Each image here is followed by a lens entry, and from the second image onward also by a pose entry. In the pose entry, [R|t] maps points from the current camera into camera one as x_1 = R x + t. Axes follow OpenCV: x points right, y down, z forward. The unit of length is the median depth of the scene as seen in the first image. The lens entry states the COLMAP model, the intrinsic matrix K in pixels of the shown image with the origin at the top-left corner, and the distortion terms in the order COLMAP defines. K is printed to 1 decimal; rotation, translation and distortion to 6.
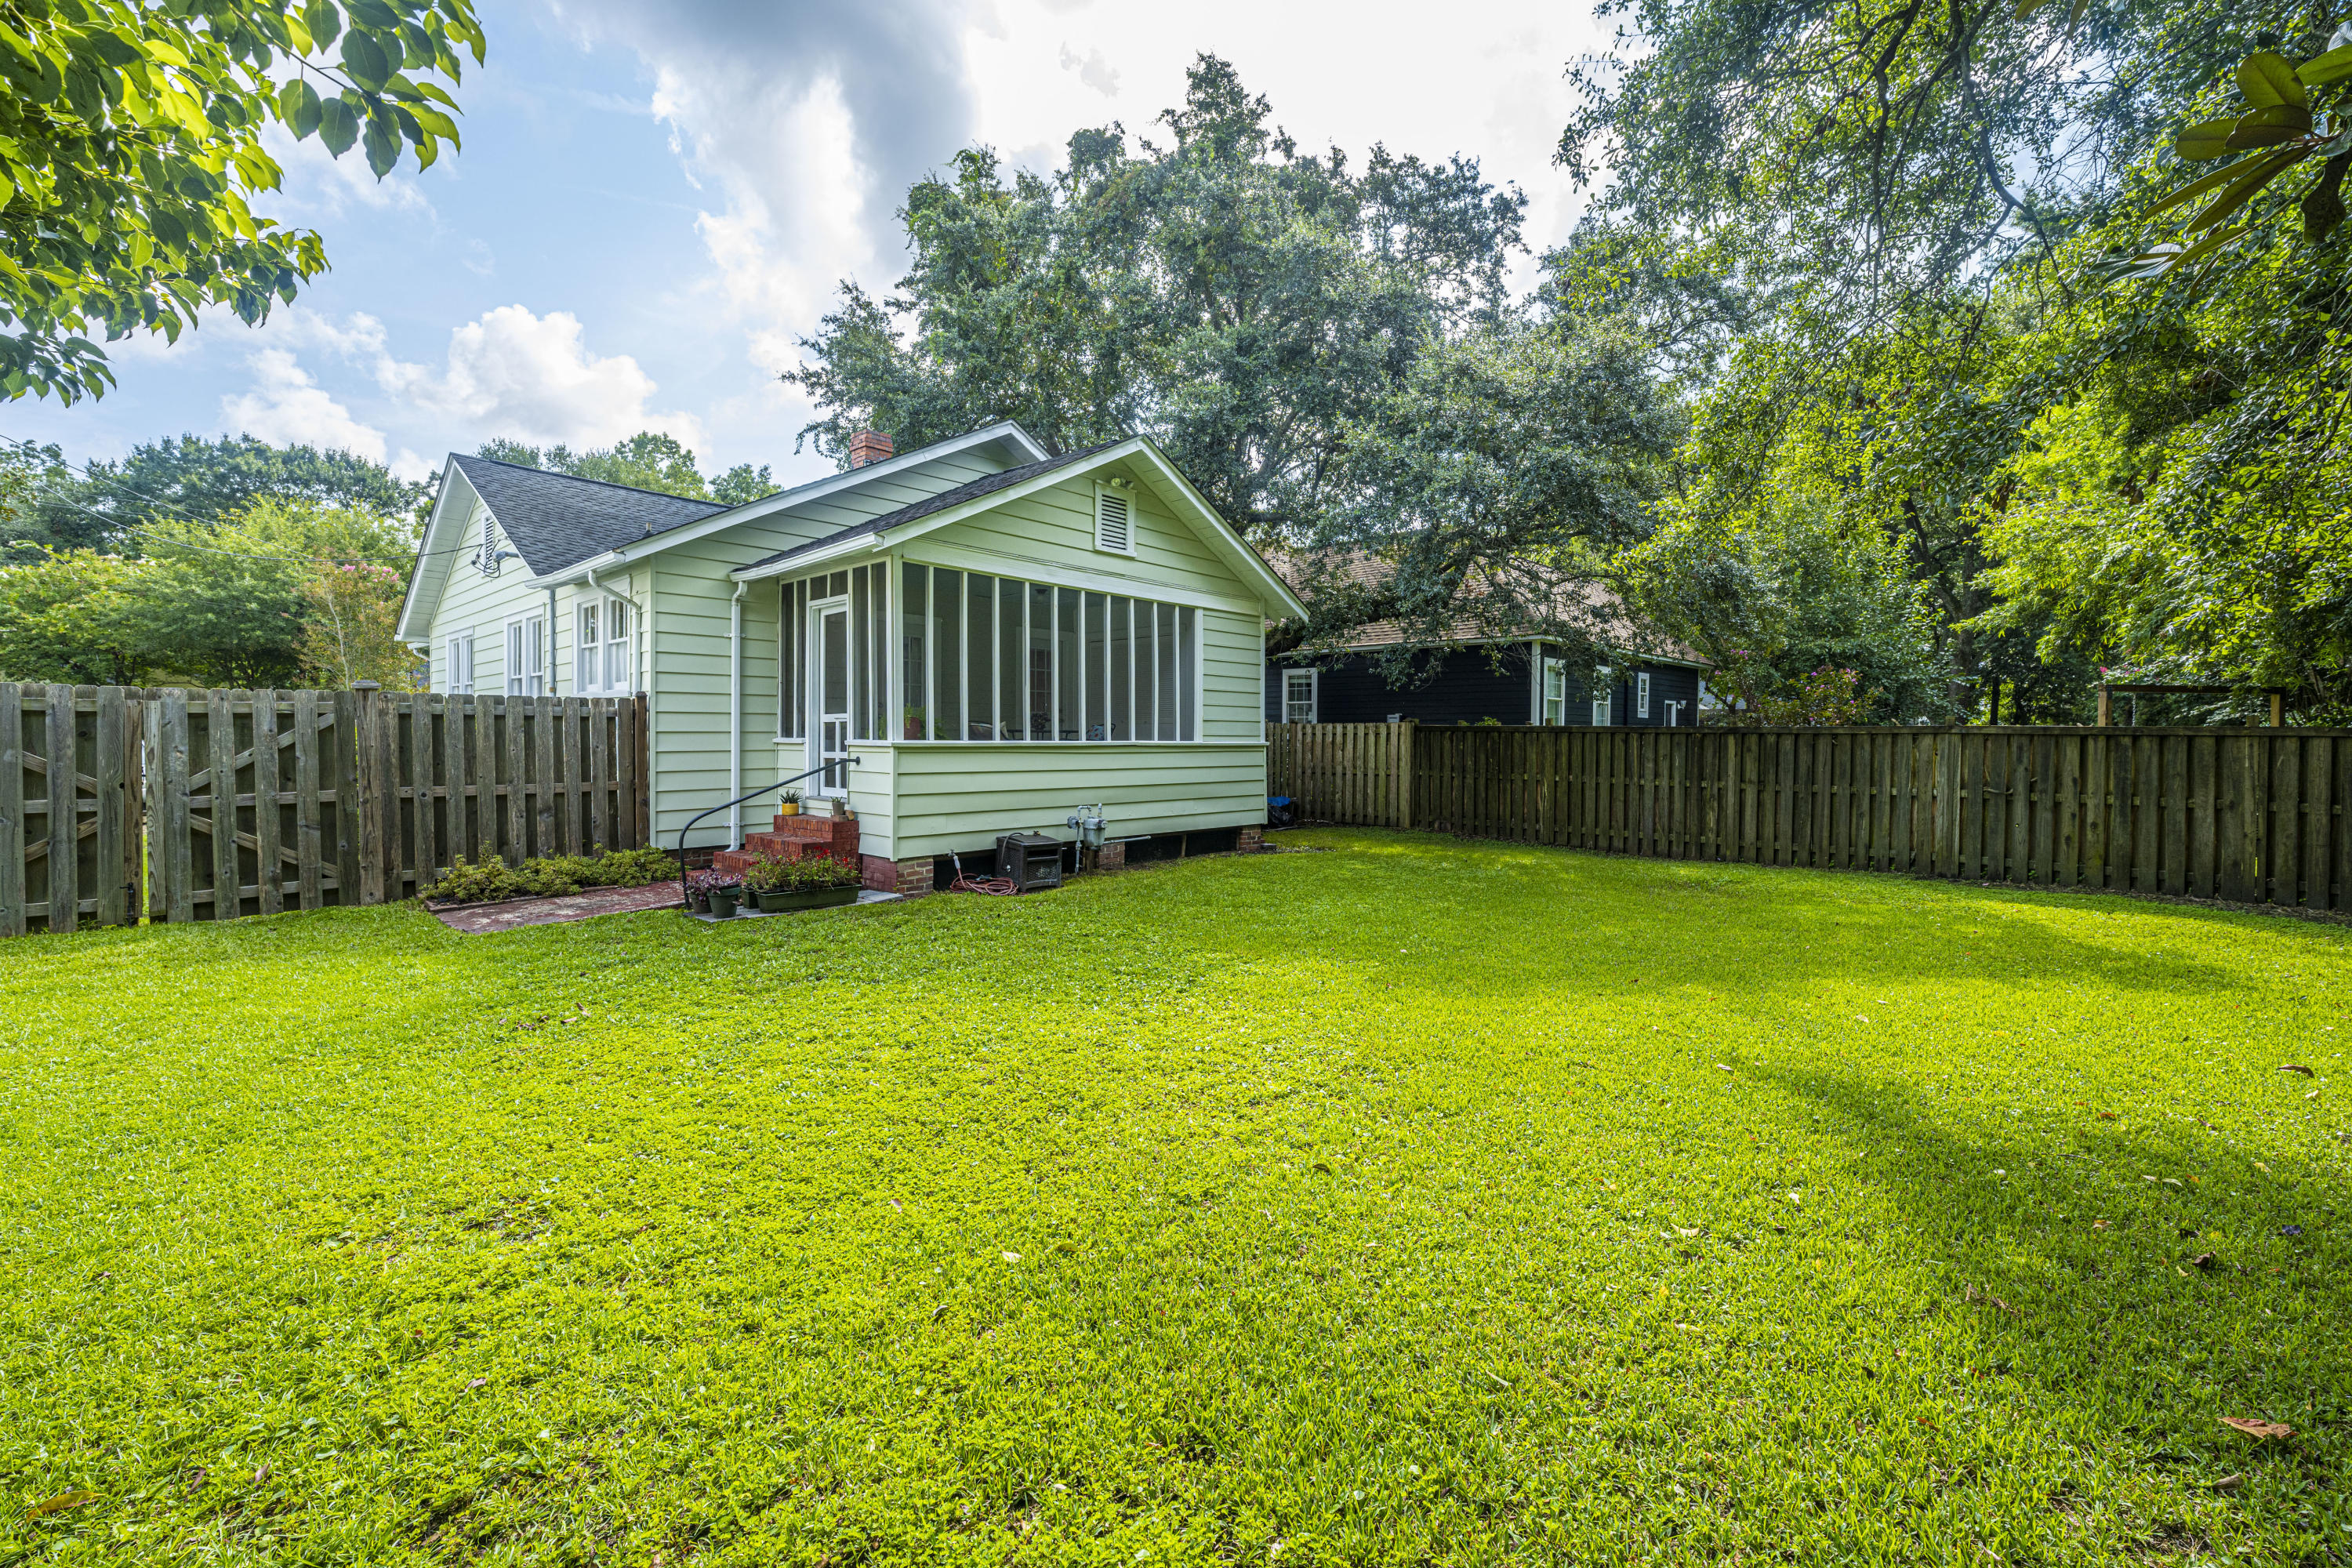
lens RADIAL K [[964.8, 0, 1163.9], [0, 964.8, 751.2], [0, 0, 1]] dist [0.000625, -0.000081]
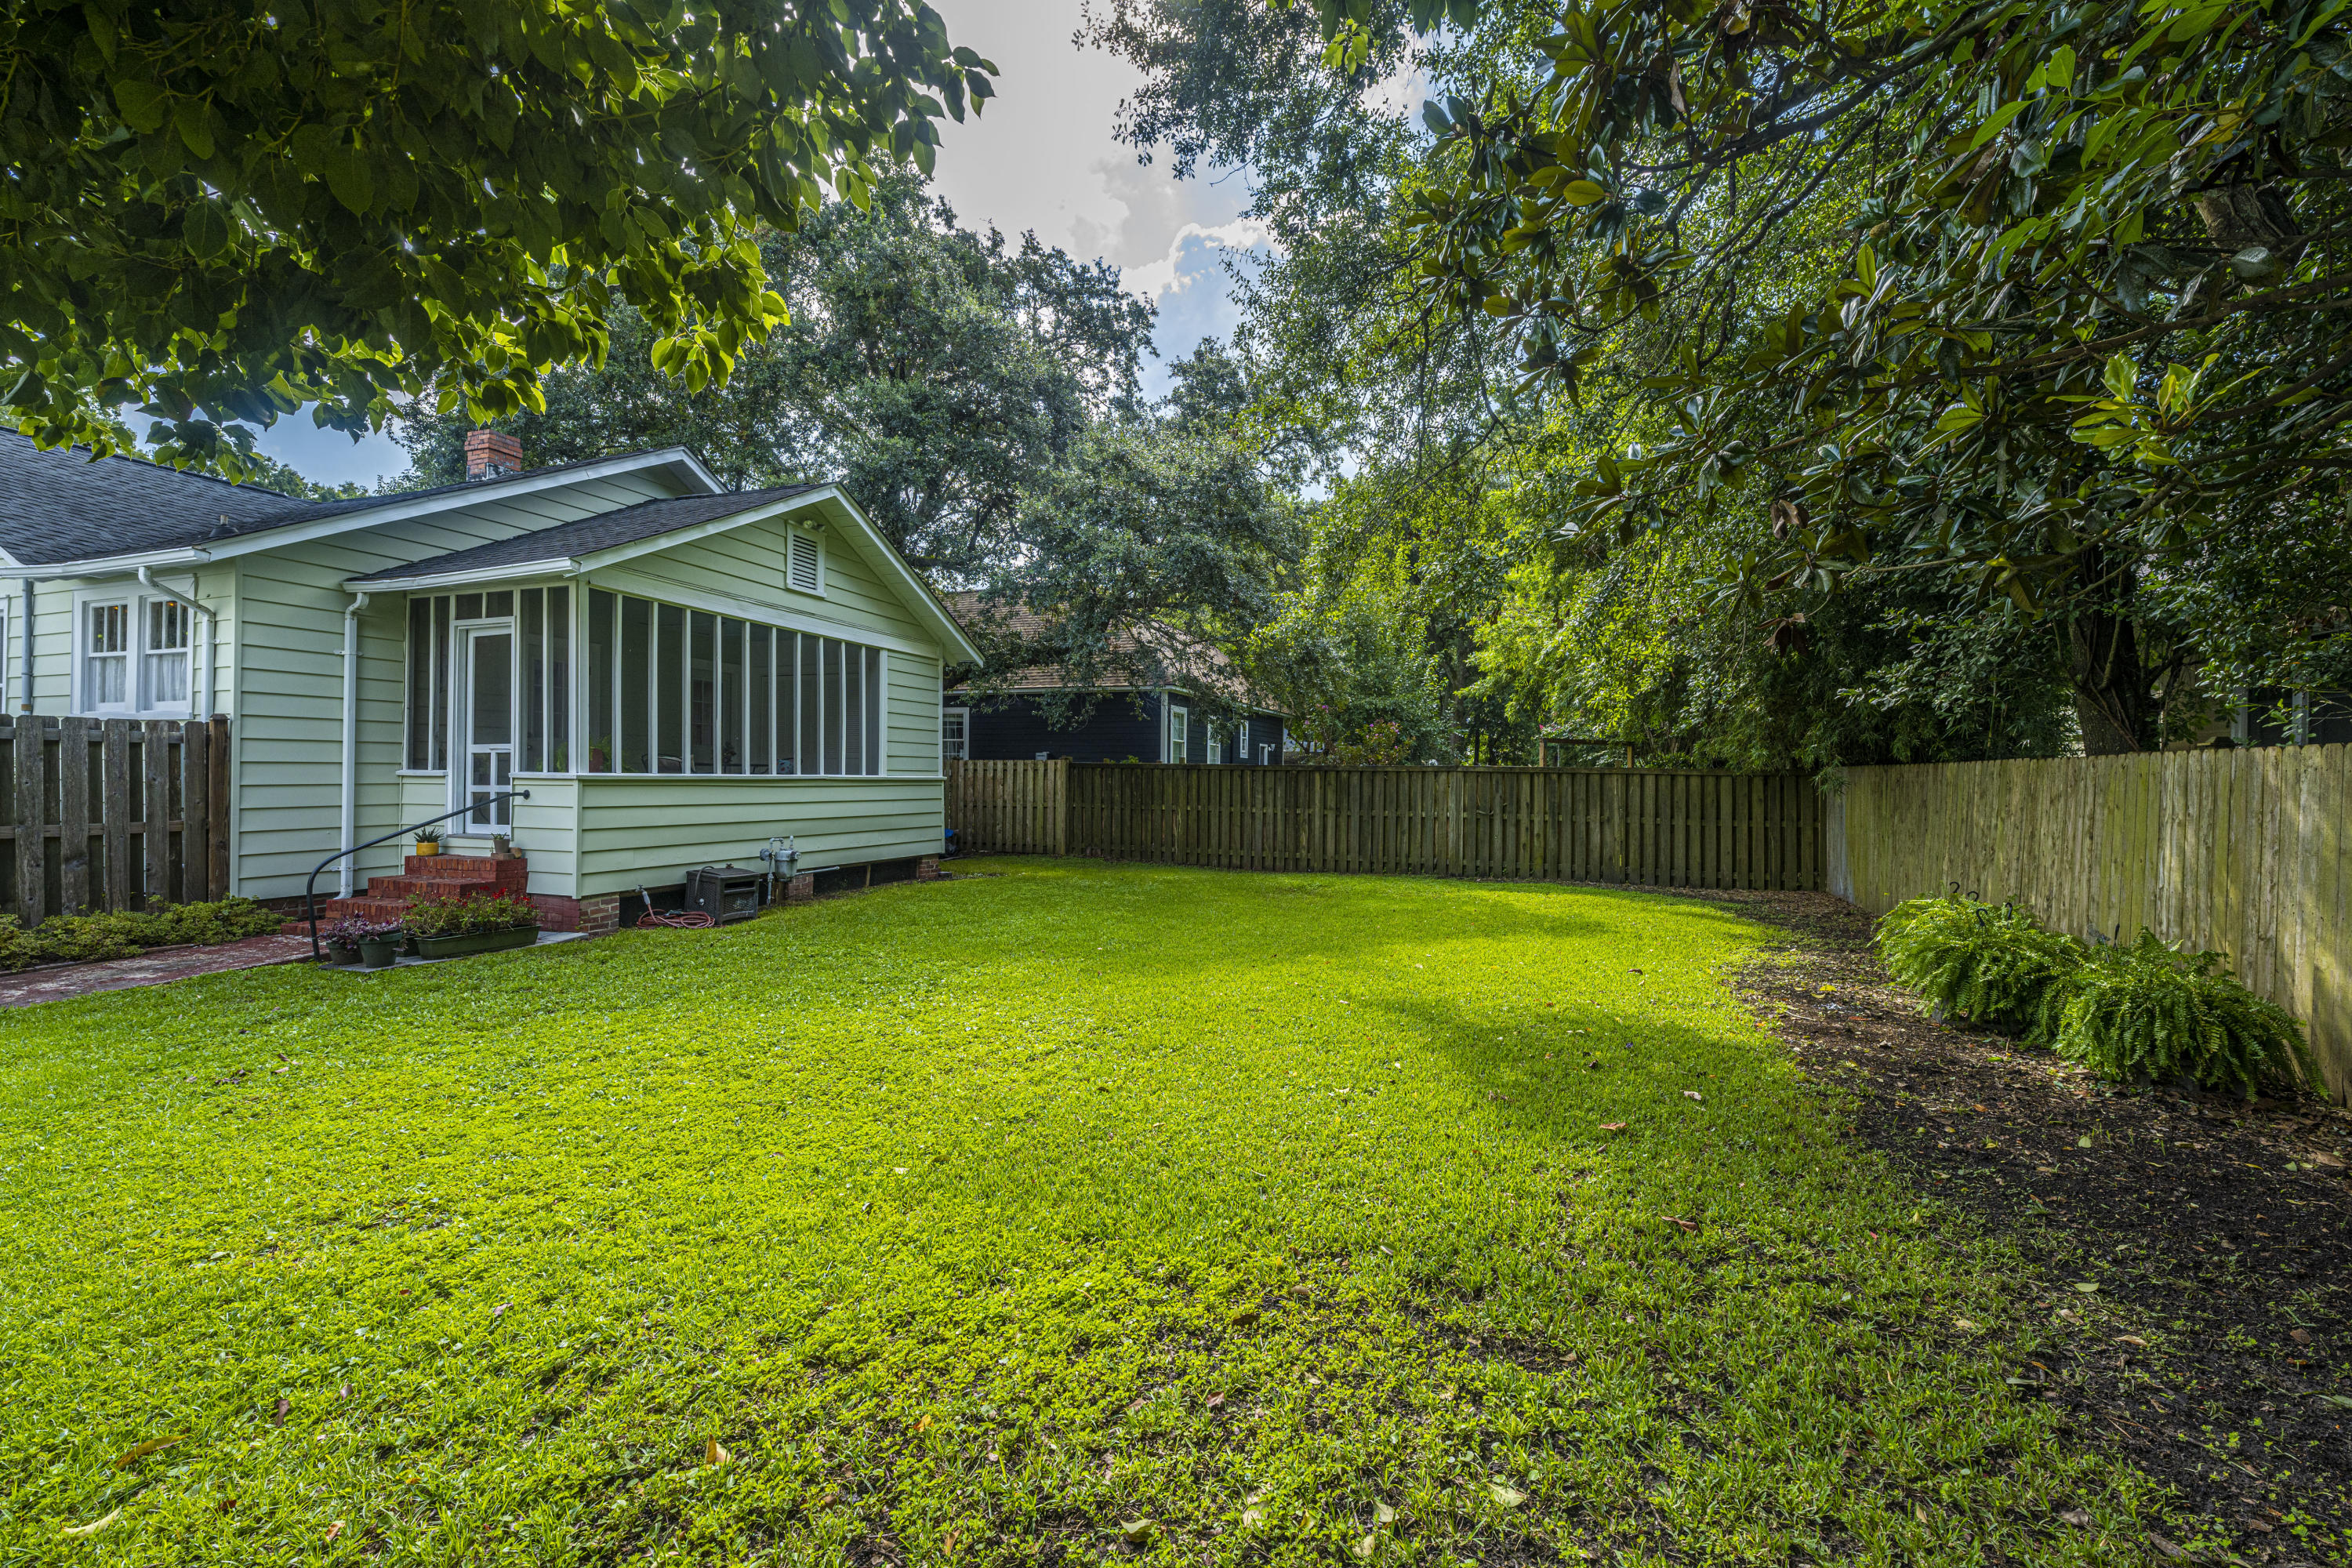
lens RADIAL K [[960.3, 0, 1169.2], [0, 960.3, 776.3], [0, 0, 1]] dist [0.001584, 0.000013]
pose [[0.919549, 0.002785, 0.392965, -0.102456], [0.002392, 0.999917, -0.012686, 0.005184], [-0.392967, 0.012606, 0.919466, -0.099014]]
